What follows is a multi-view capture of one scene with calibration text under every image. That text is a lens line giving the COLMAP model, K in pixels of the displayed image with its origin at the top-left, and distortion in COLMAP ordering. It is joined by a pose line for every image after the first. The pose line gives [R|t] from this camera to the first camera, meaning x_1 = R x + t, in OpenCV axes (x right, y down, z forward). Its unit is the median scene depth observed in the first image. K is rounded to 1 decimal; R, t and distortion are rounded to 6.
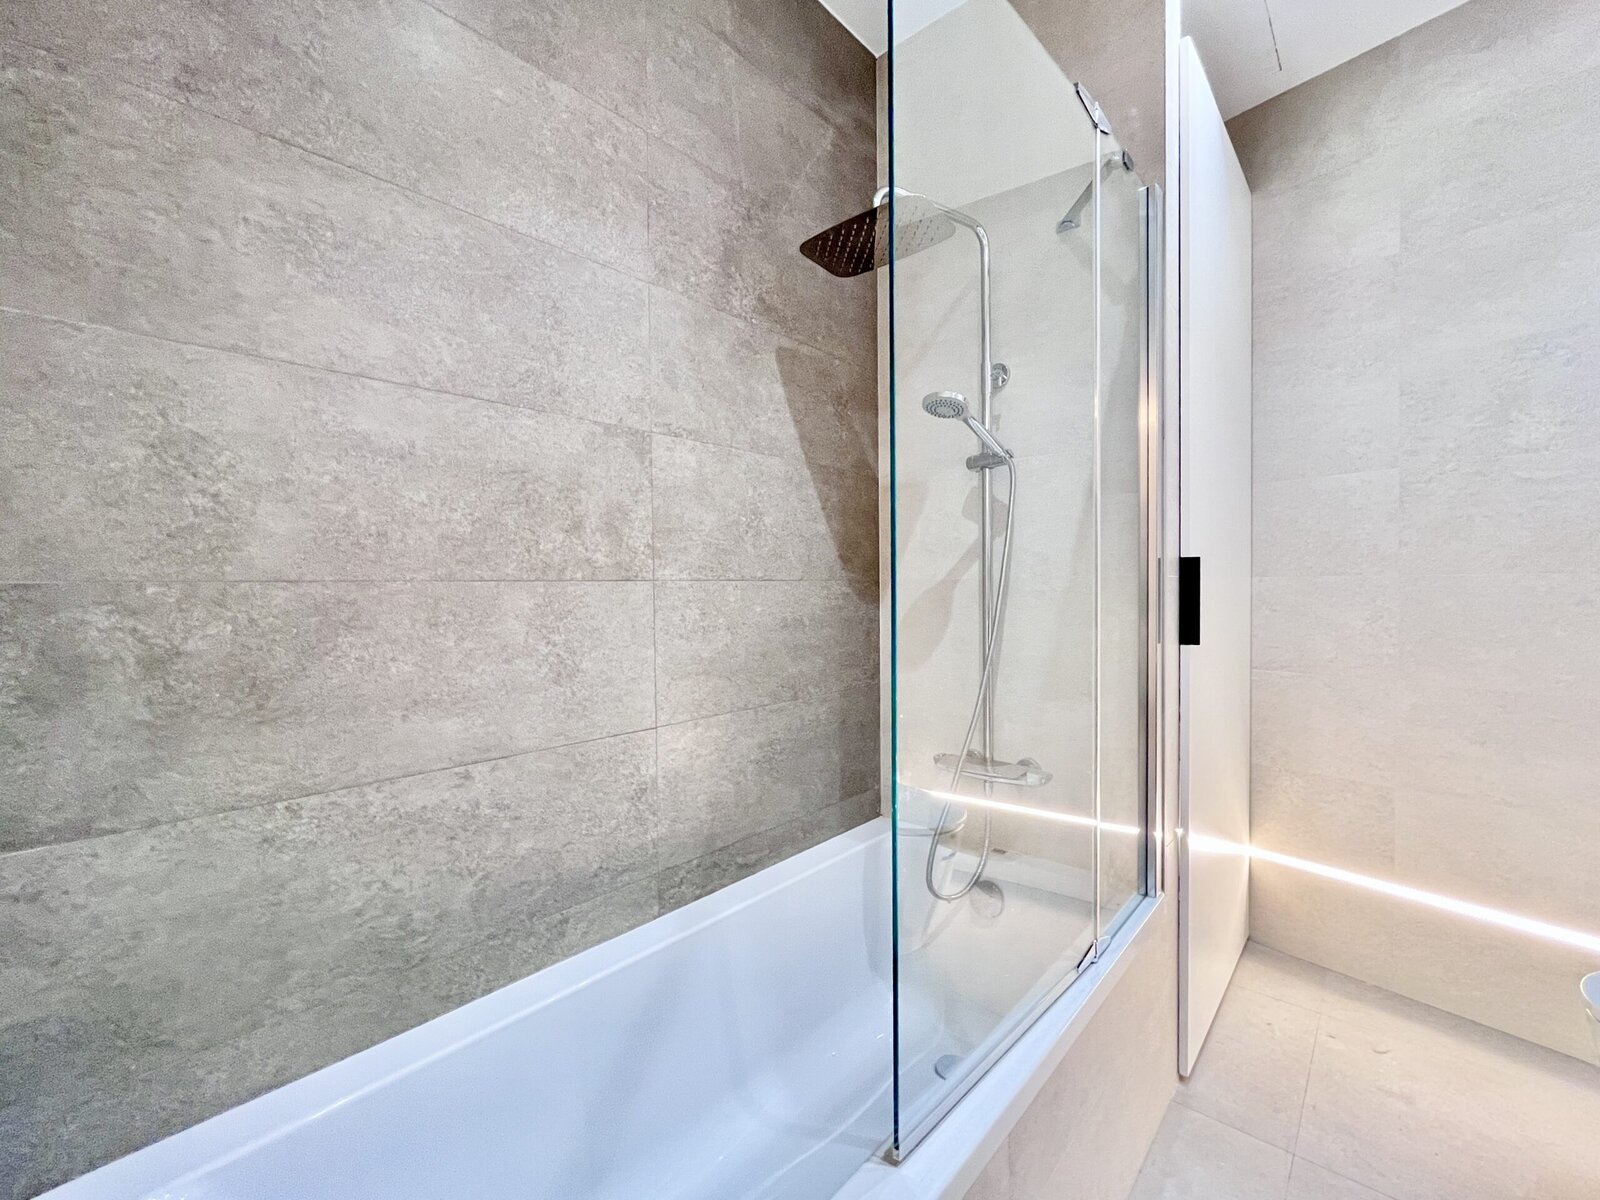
lens RADIAL K [[653.4, 0, 805.2], [0, 653.4, 599.0], [0, 0, 1]] dist [-0.001140, -0.000651]
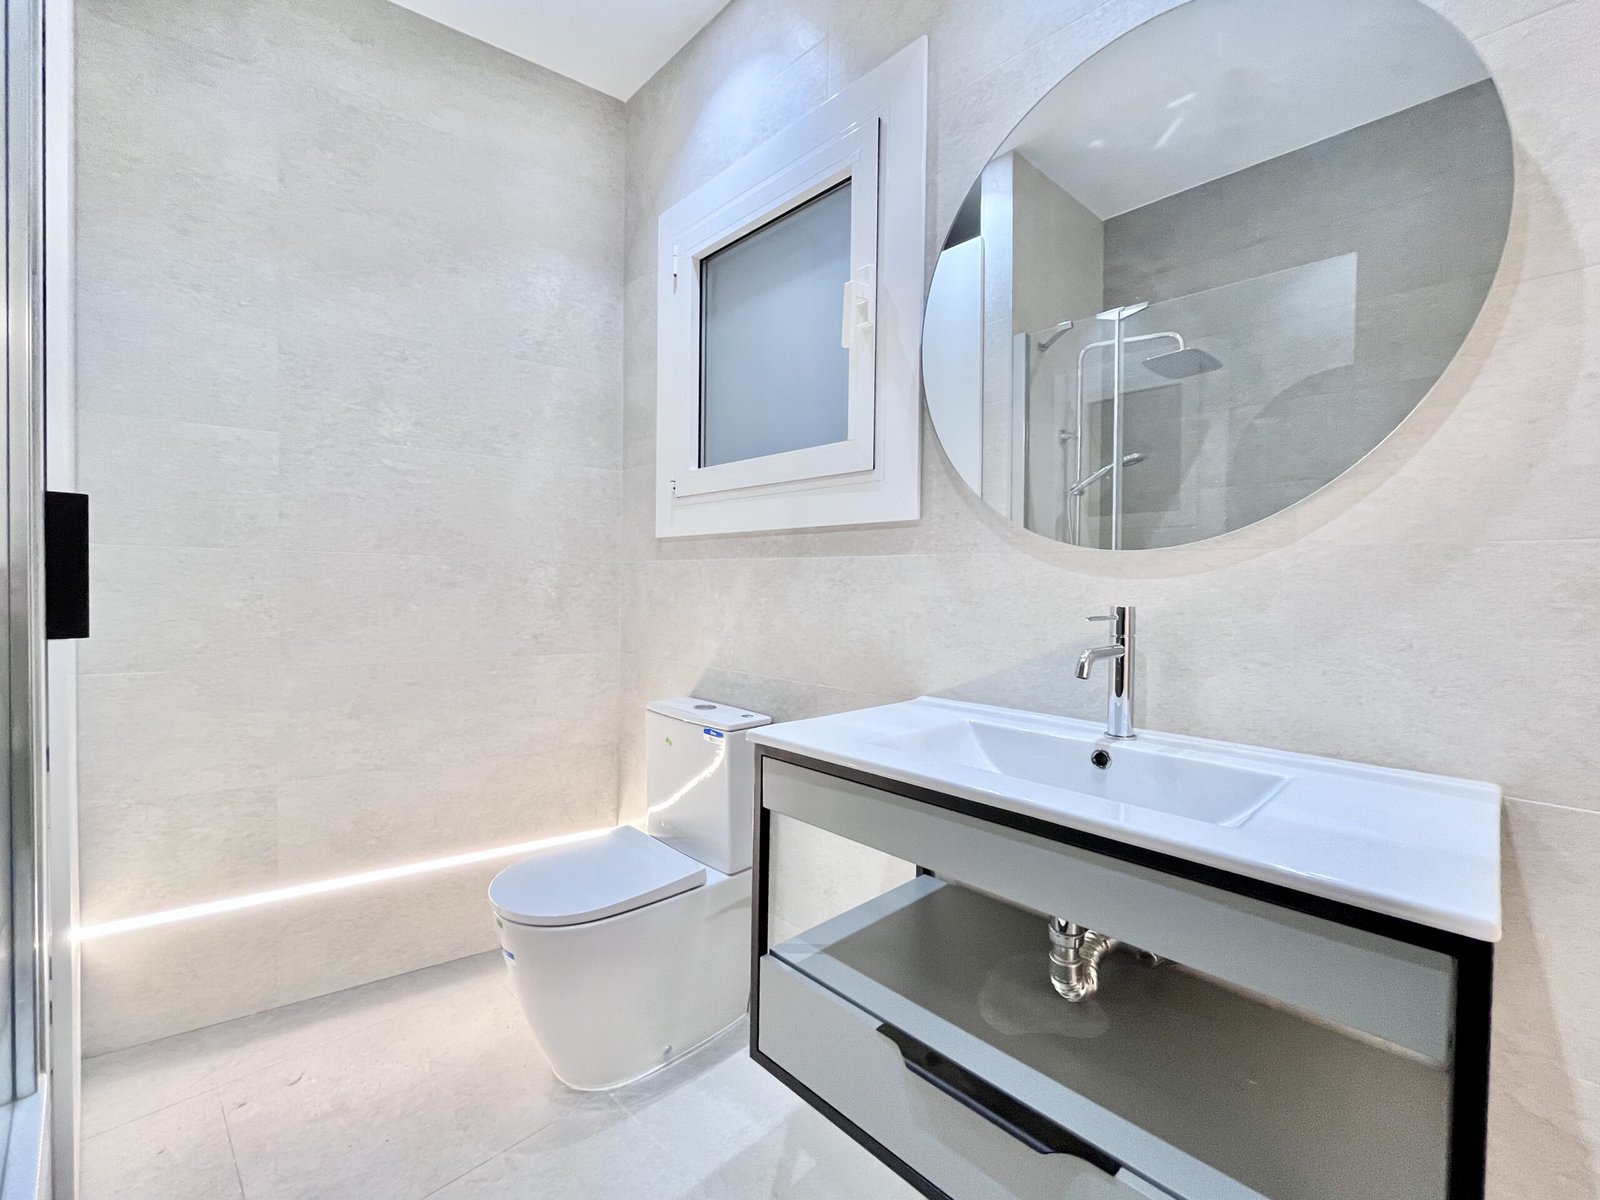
lens RADIAL K [[683.5, 0, 802.5], [0, 683.5, 598.5], [0, 0, 1]] dist [-0.003541, -0.000558]
pose [[0.056570, -0.012041, 0.998326, -0.000831], [-0.002307, 0.999923, 0.012190, 0.018474], [-0.998396, -0.002993, 0.056538, 0.222784]]
